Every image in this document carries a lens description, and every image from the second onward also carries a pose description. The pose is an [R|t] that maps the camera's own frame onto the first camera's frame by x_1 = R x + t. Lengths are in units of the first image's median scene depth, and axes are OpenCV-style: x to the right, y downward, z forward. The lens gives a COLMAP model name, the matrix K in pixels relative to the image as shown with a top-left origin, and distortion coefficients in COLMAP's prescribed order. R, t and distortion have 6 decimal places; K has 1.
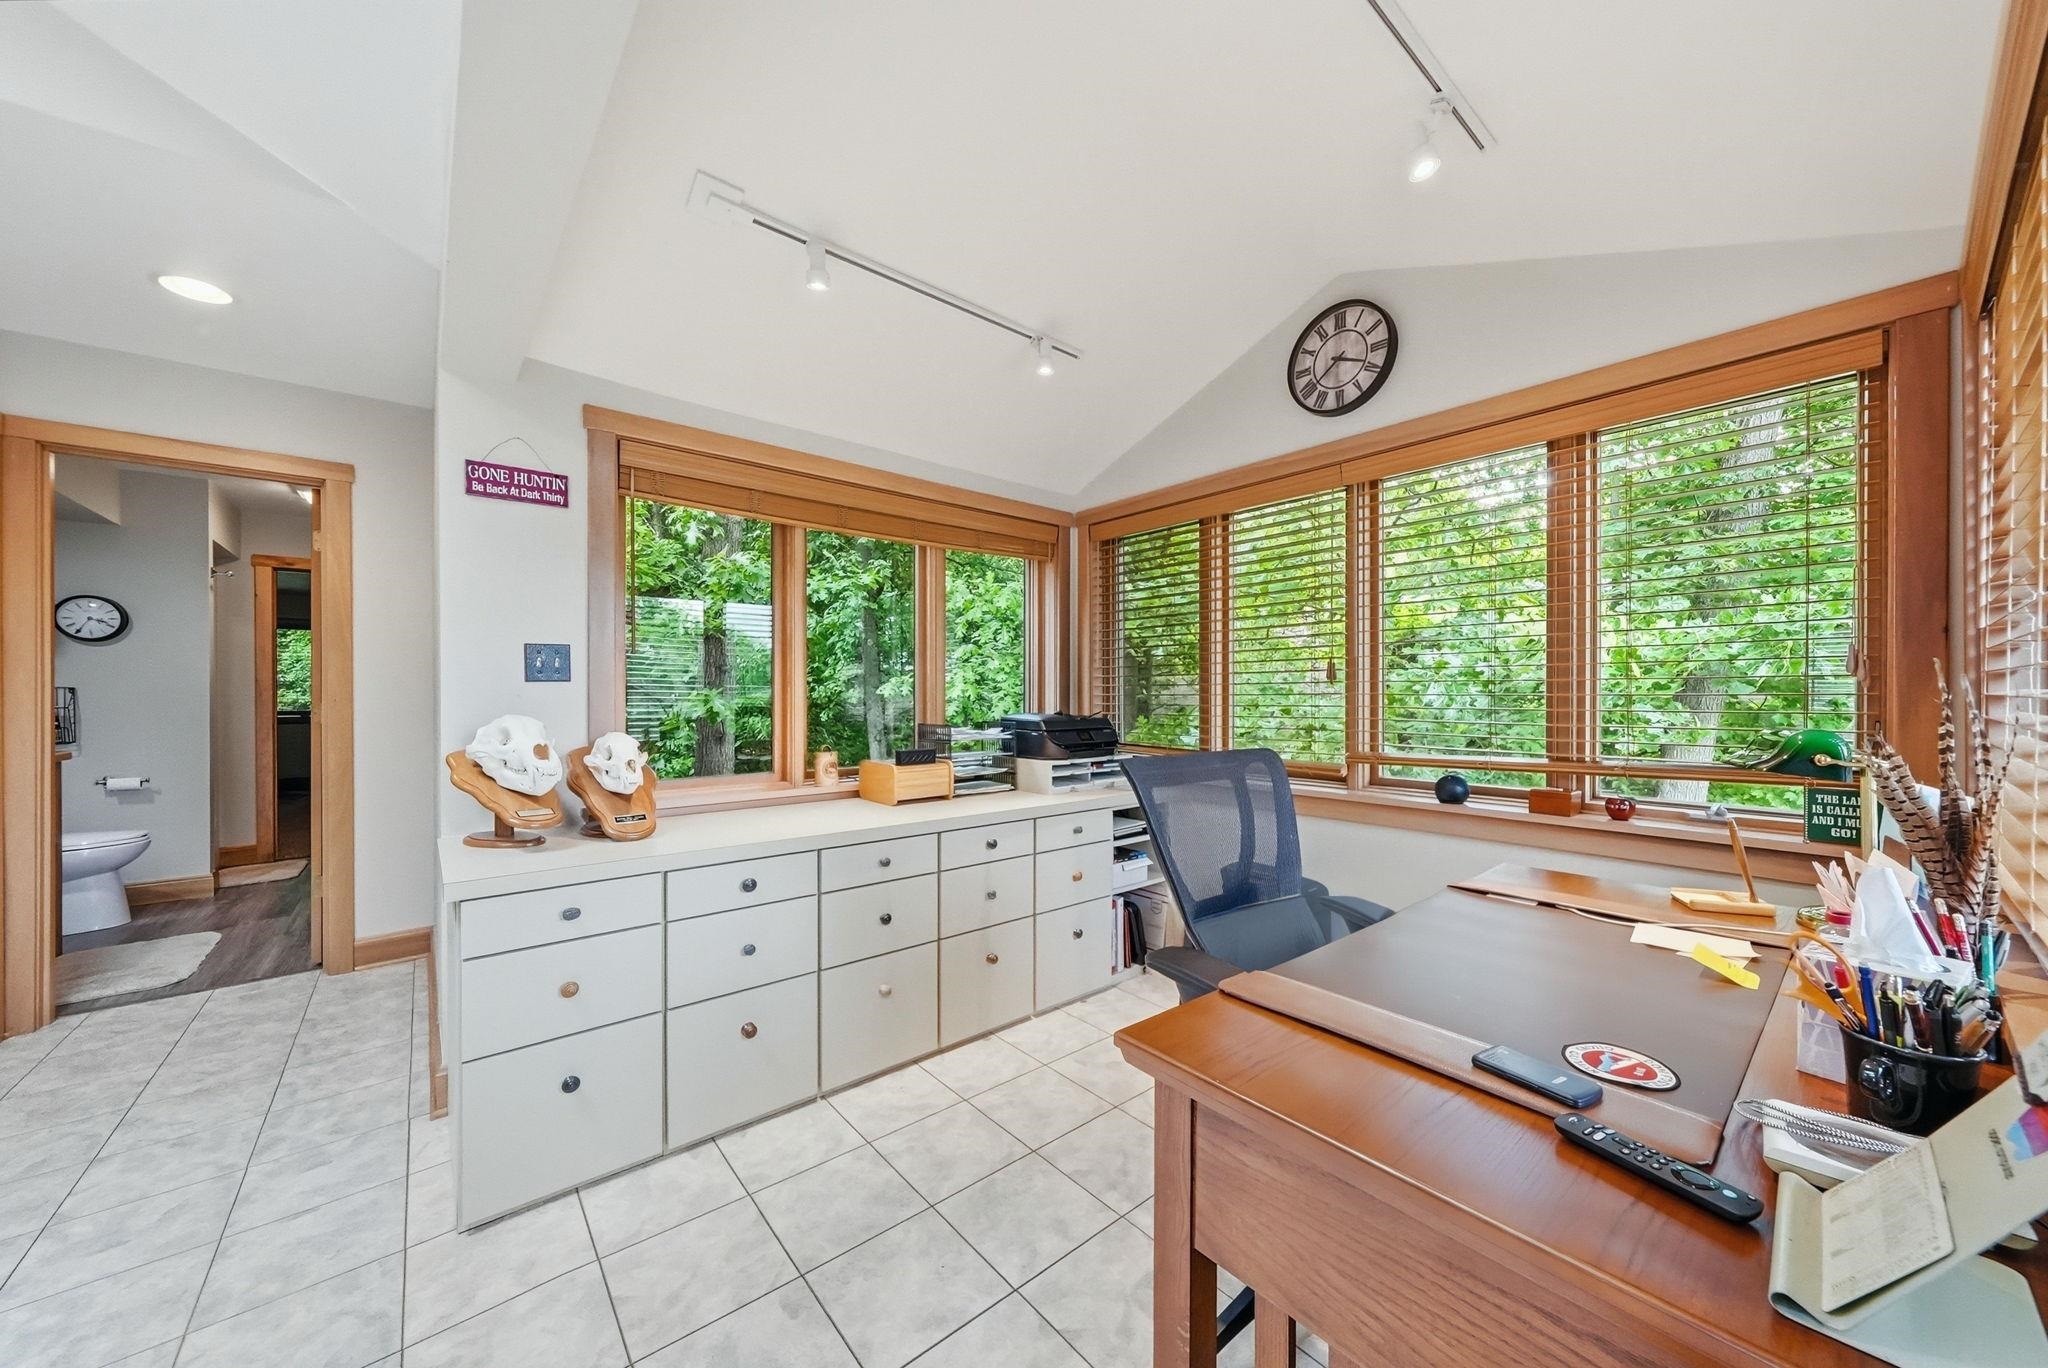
lens RADIAL K [[726.5, 0, 1039.9], [0, 726.5, 686.9], [0, 0, 1]] dist [0.002232, 0.000282]
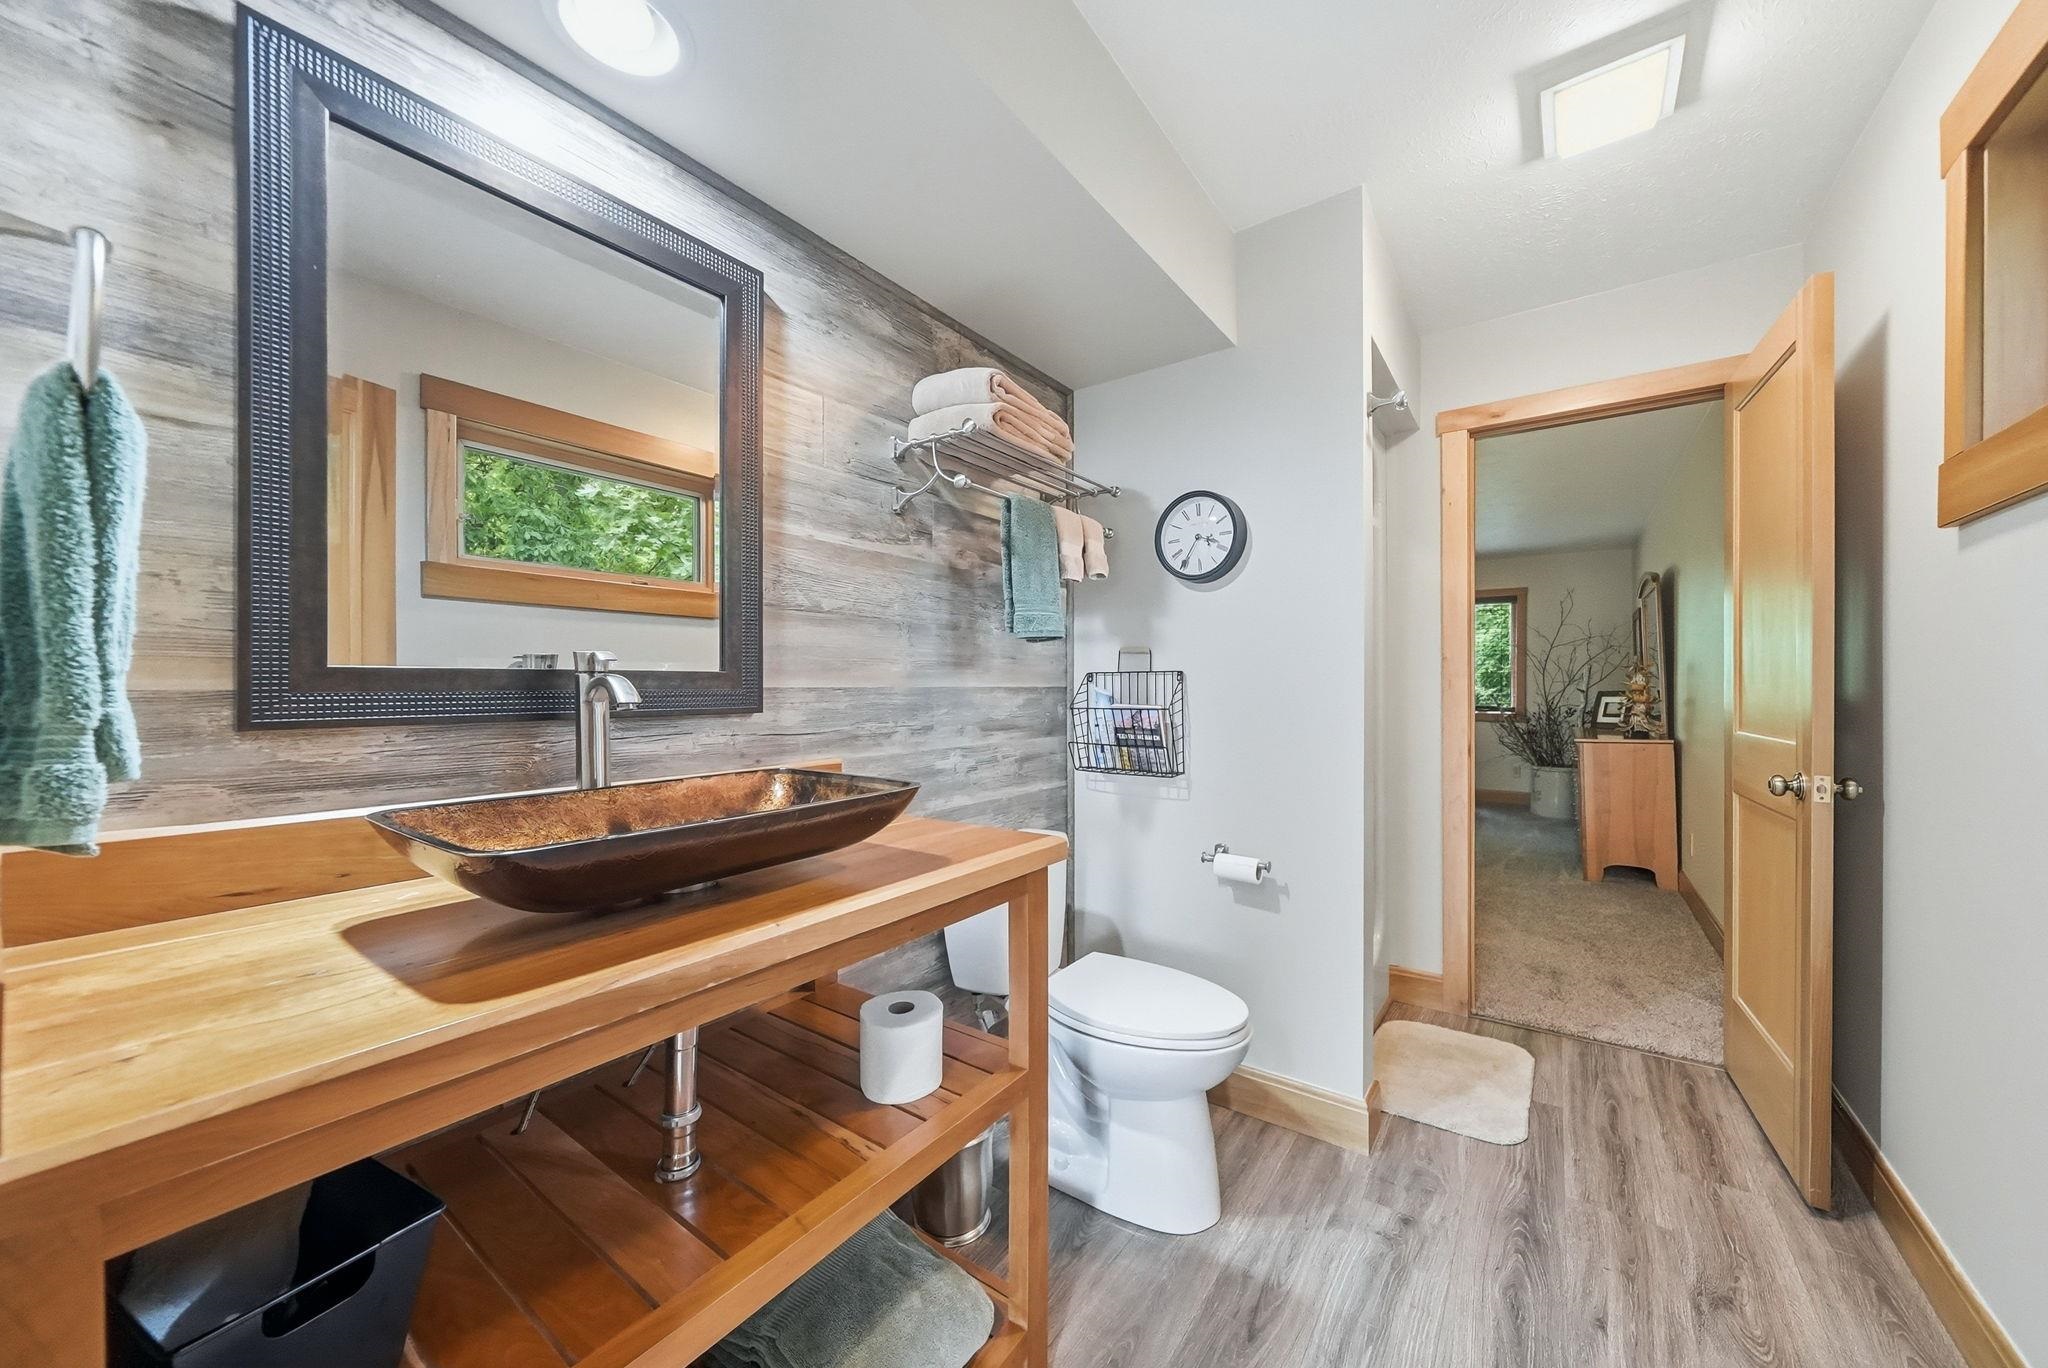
lens RADIAL K [[726.5, 0, 1035.5], [0, 726.5, 683.7], [0, 0, 1]] dist [0.002232, 0.000282]
pose [[0.243284, 0.002724, -0.969951, -0.817632], [0.000317, 0.999996, 0.002888, 0.008818], [0.969955, -0.001010, 0.243282, 0.752746]]
